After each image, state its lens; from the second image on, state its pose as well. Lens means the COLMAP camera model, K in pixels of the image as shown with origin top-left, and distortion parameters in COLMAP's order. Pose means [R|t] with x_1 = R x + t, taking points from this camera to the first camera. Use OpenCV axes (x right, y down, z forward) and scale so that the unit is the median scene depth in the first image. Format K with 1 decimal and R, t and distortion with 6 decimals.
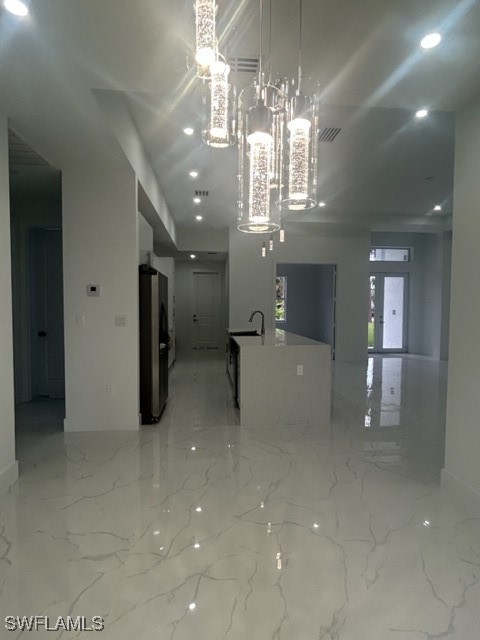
lens RADIAL K [[333.9, 0, 239.7], [0, 333.9, 318.1], [0, 0, 1]] dist [-0.007167, -0.000538]
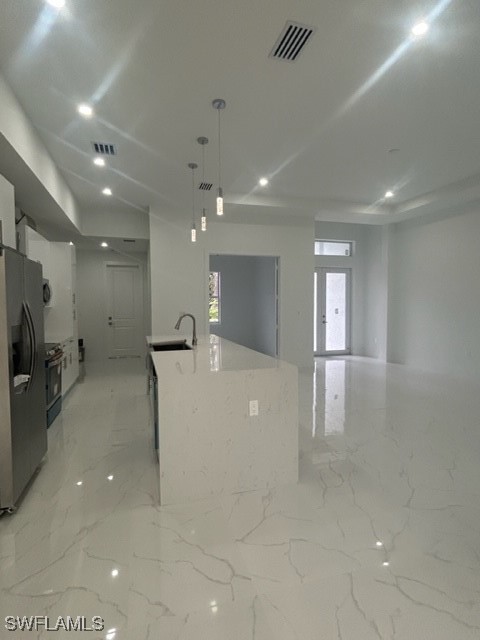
lens RADIAL K [[333.9, 0, 241.6], [0, 333.9, 321.8], [0, 0, 1]] dist [-0.007167, -0.000538]
pose [[0.977408, -0.019805, 0.210431, 0.010619], [0.016246, 0.999694, 0.018630, -0.009943], [-0.210736, -0.014791, 0.977431, 0.161197]]
